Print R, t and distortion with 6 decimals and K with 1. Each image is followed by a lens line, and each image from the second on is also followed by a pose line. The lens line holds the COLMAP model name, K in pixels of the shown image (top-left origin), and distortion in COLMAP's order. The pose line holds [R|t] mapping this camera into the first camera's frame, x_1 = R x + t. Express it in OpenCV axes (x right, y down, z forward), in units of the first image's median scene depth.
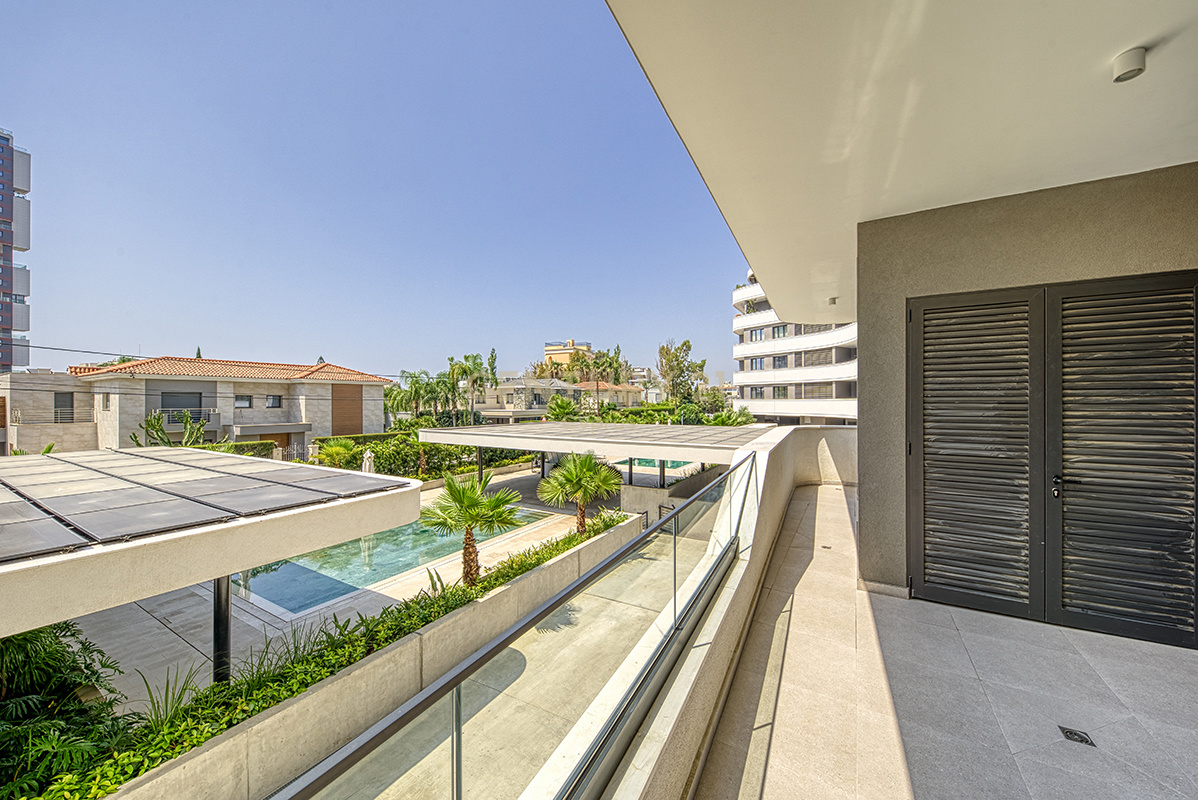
lens RADIAL K [[424.3, 0, 599.0], [0, 424.3, 400.0], [0, 0, 1]] dist [0.000575, -0.000001]
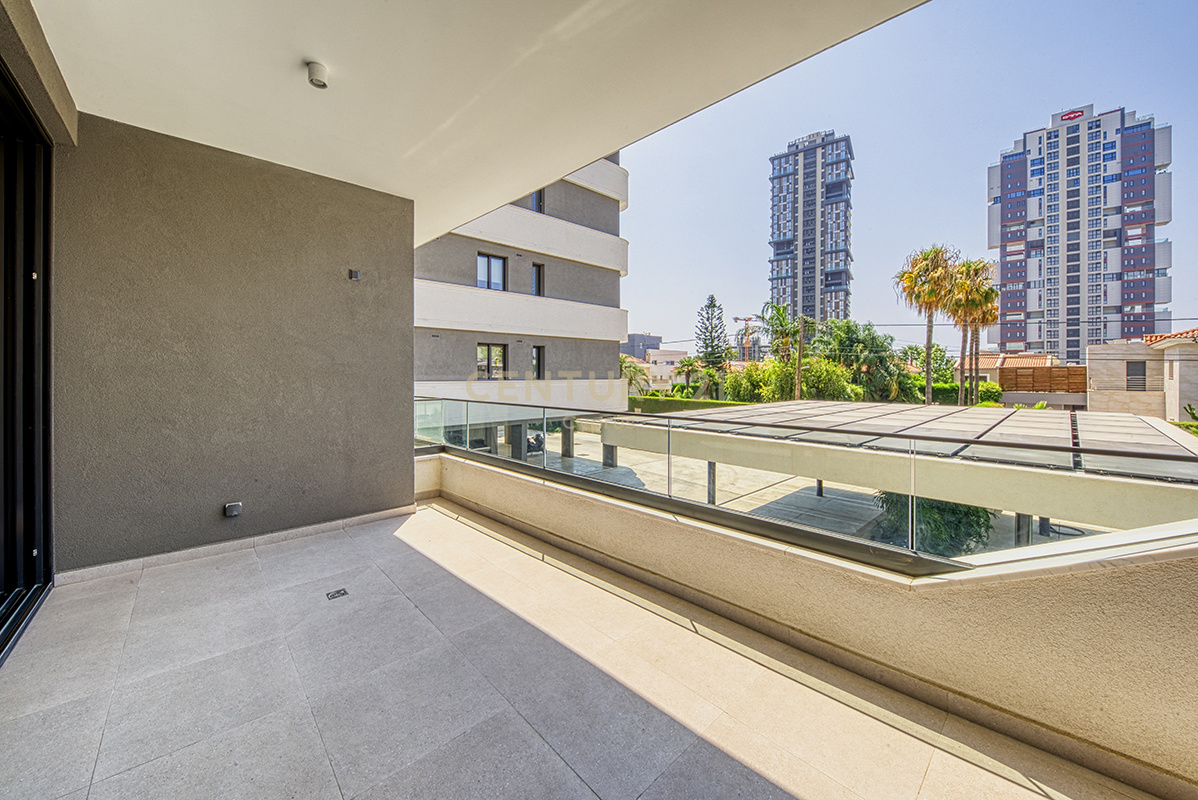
lens RADIAL K [[431.9, 0, 604.9], [0, 431.9, 373.5], [0, 0, 1]] dist [-0.000573, -0.000149]
pose [[-0.290637, 0.000403, -0.956833, 0.106566], [0.003893, 0.999992, -0.000762, 0.007577], [0.956825, -0.003947, -0.290637, 0.076982]]
